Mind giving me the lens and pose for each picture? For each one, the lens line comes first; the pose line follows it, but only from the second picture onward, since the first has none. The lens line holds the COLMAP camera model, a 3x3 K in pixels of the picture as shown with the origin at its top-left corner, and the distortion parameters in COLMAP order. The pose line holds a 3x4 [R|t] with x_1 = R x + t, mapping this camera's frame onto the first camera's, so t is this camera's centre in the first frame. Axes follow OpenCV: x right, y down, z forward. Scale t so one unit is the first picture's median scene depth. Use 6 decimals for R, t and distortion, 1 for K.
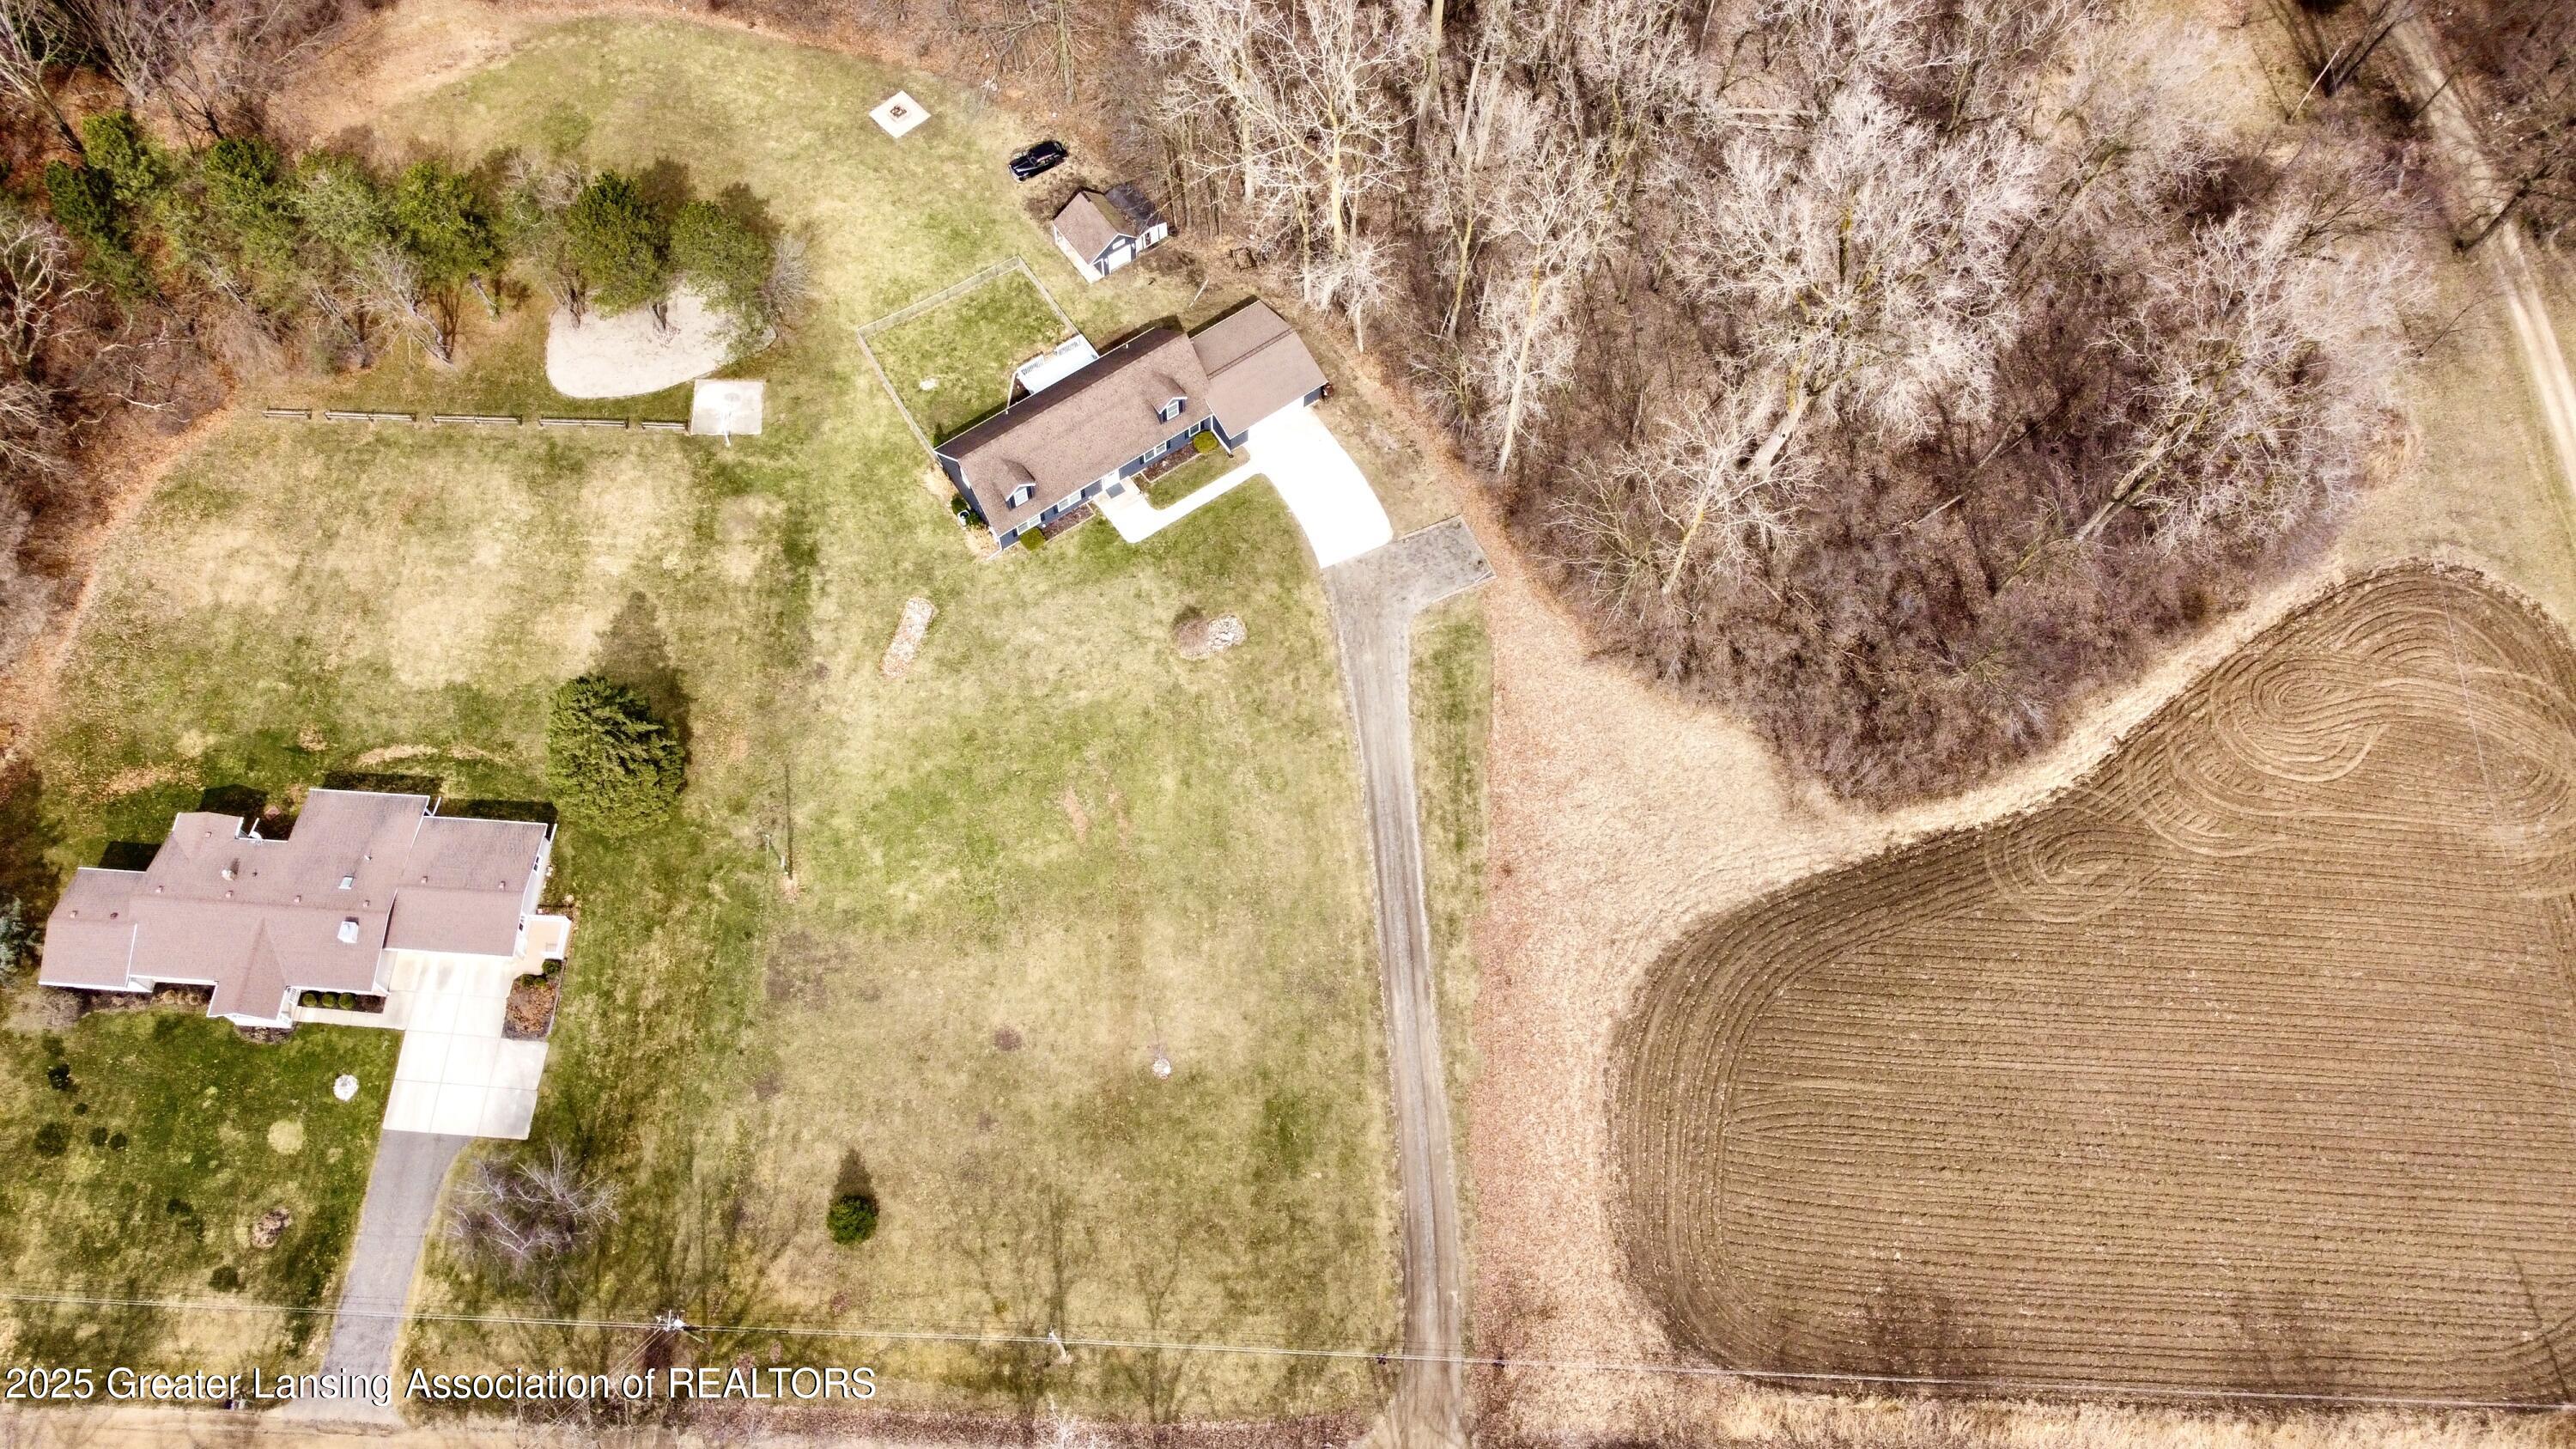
lens RADIAL K [[1938.9, 0, 1285.7], [0, 1938.9, 729.8], [0, 0, 1]] dist [0.005949, -0.015070]
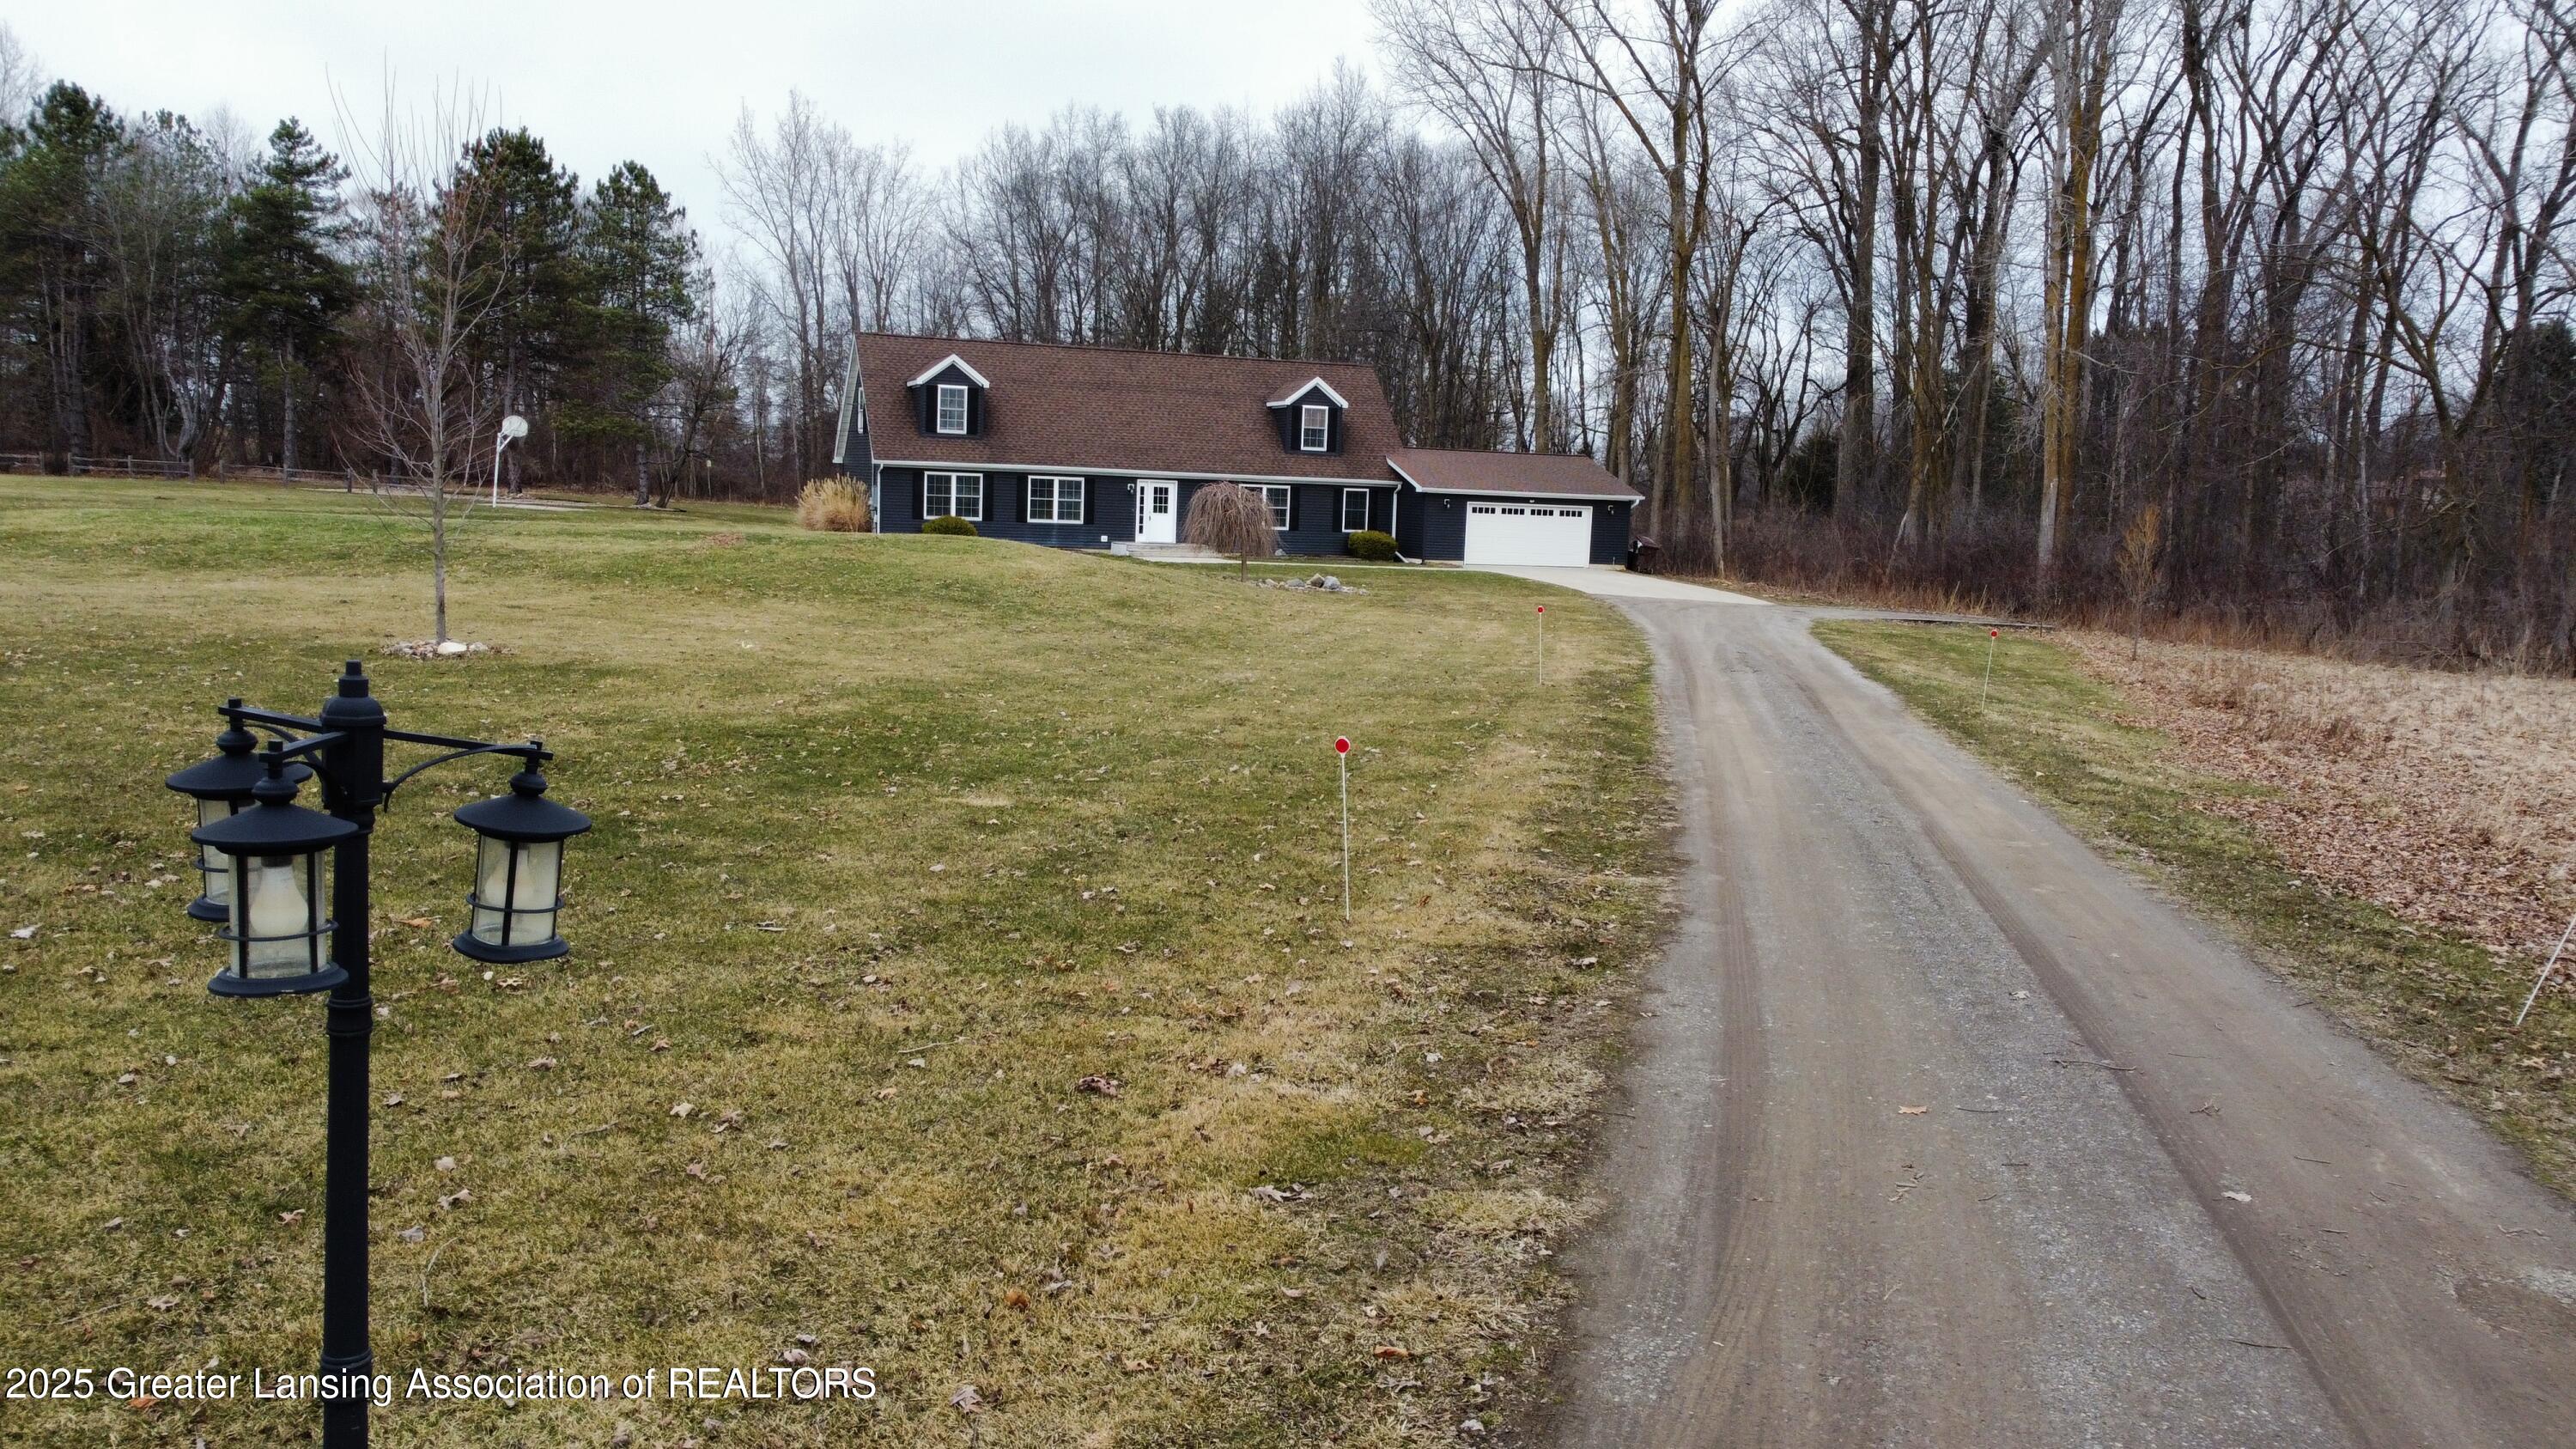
lens RADIAL K [[1938.9, 0, 1285.7], [0, 1938.9, 729.8], [0, 0, 1]] dist [0.005949, -0.015070]
pose [[0.970198, 0.039548, -0.239064, 0.057820], [-0.224832, 0.514856, -0.827269, 0.297772], [0.090367, 0.856364, 0.508404, 0.864895]]
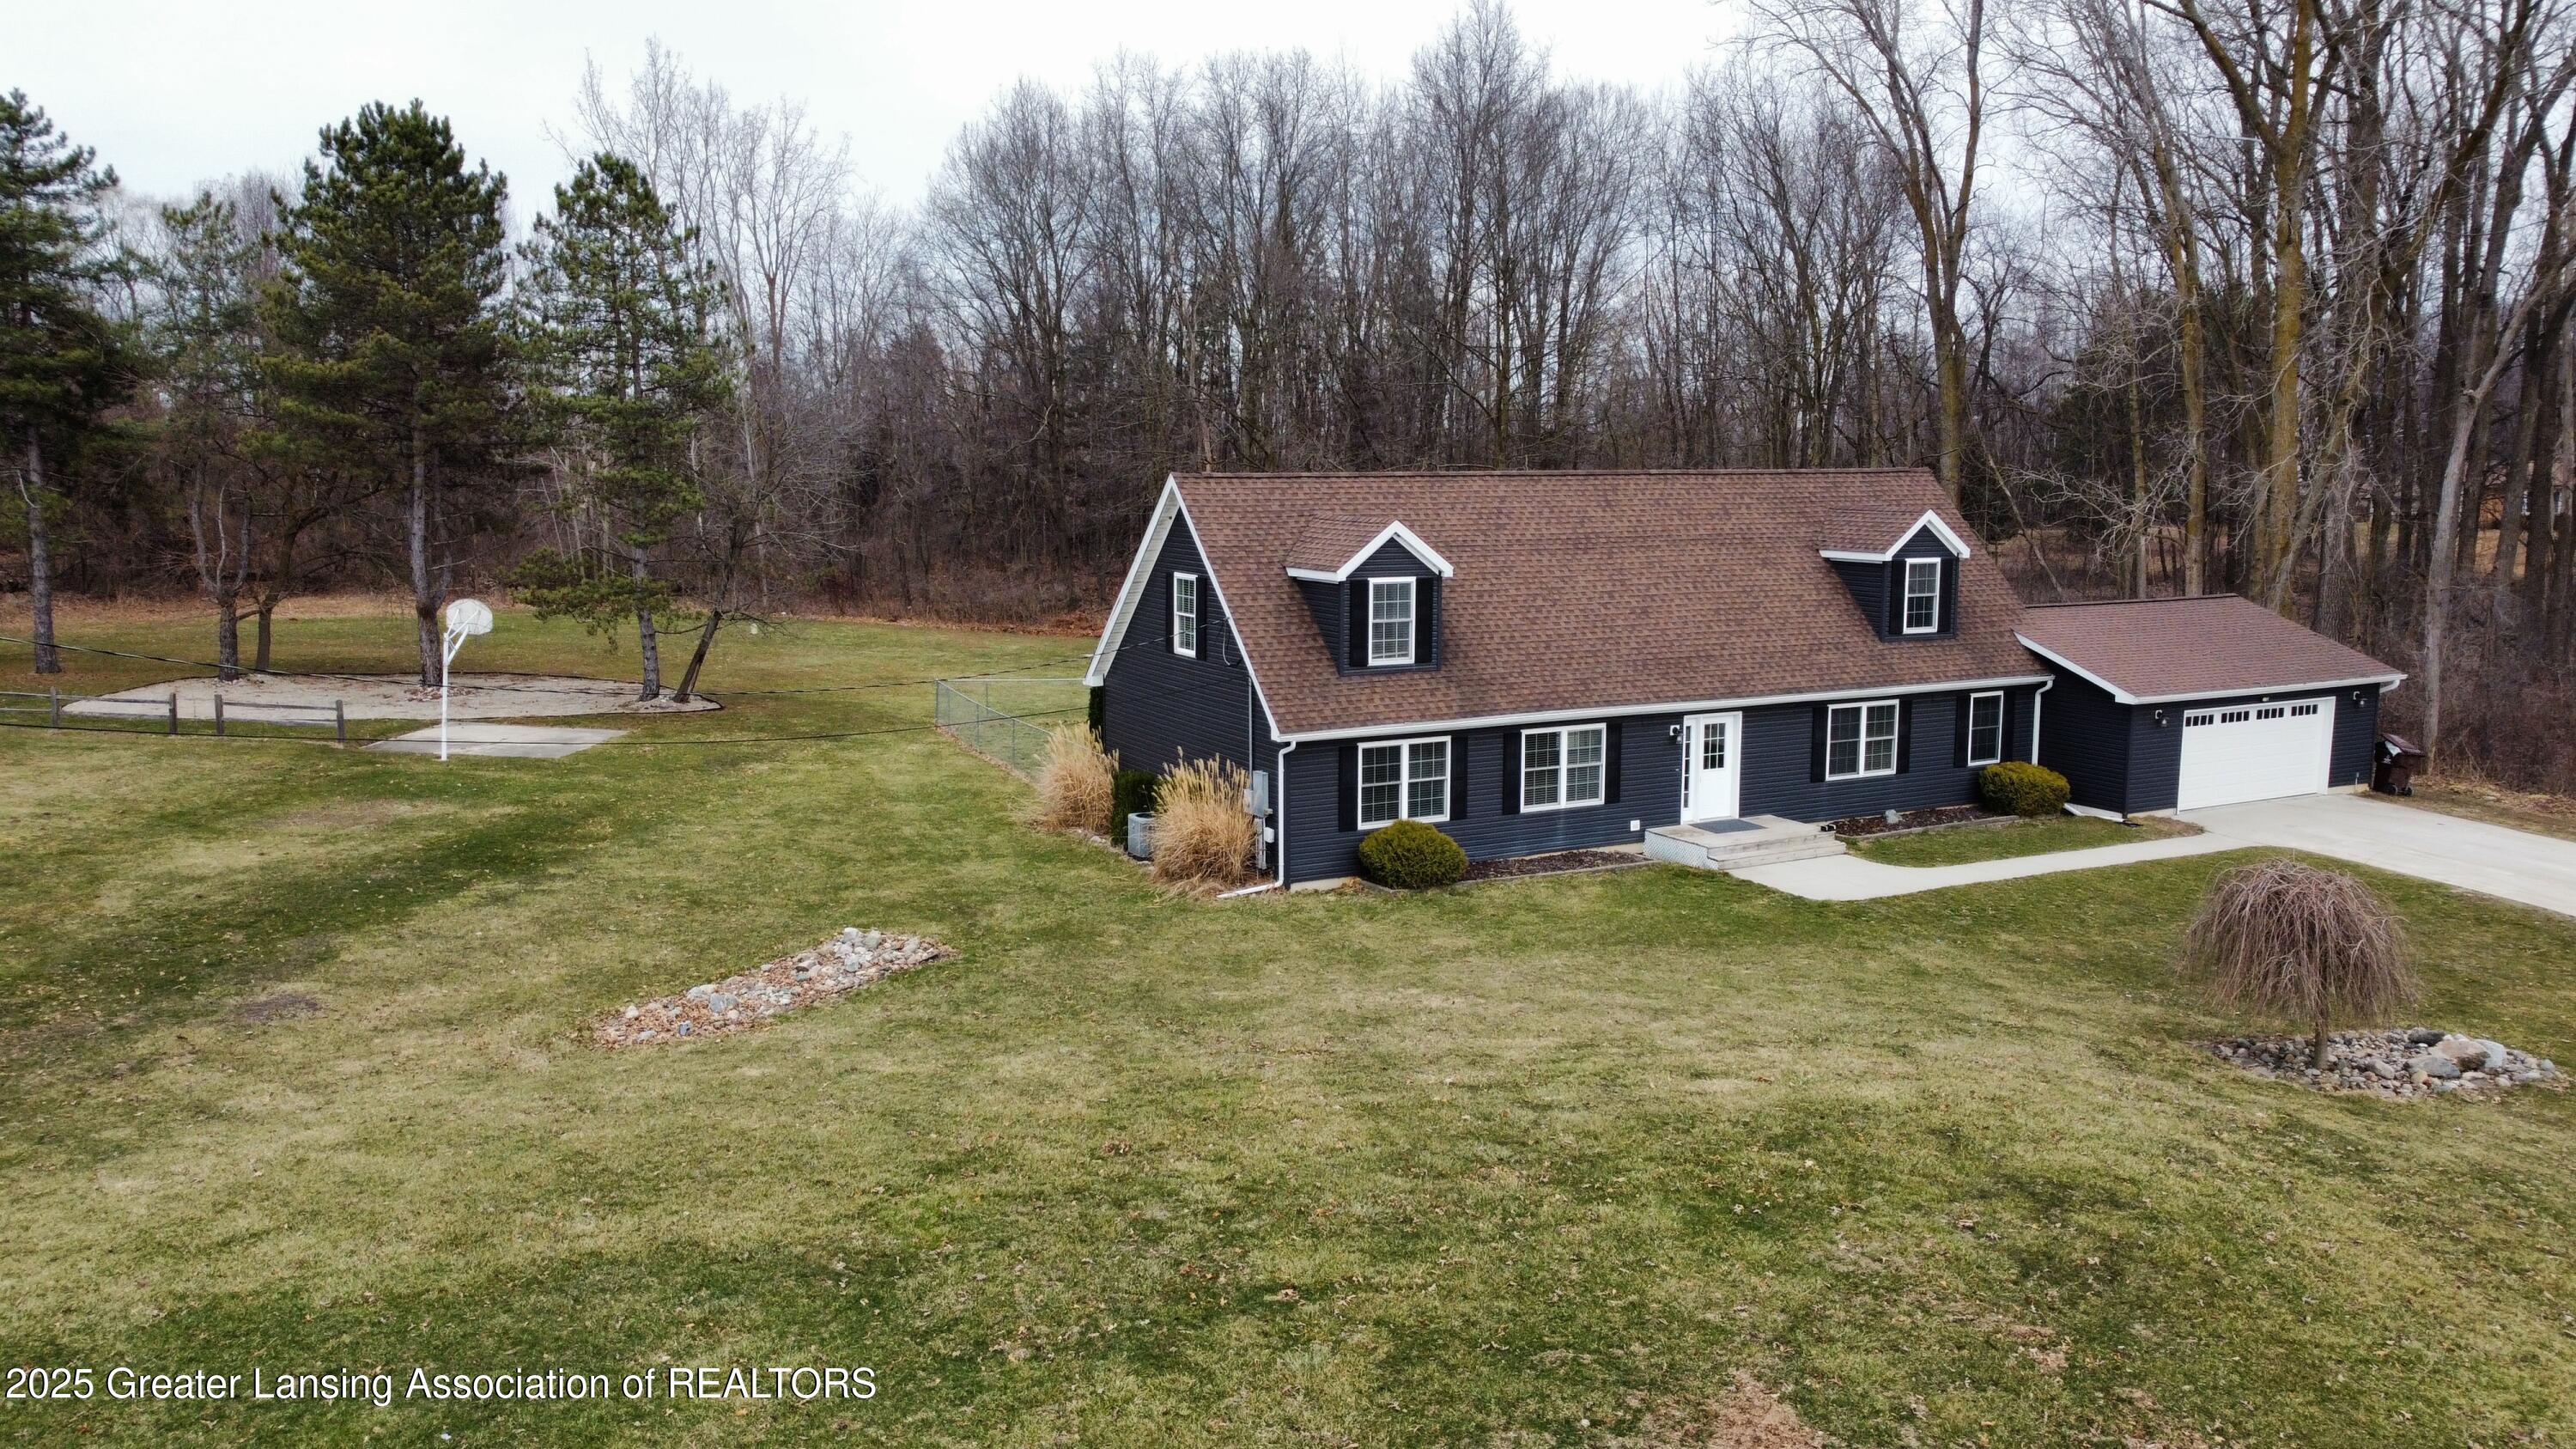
lens RADIAL K [[1938.9, 0, 1285.7], [0, 1938.9, 729.8], [0, 0, 1]] dist [0.005949, -0.015070]
pose [[0.991724, -0.006707, -0.128212, -0.122088], [-0.103876, 0.544979, -0.831990, 0.102604], [0.075453, 0.838423, 0.539772, 0.904919]]
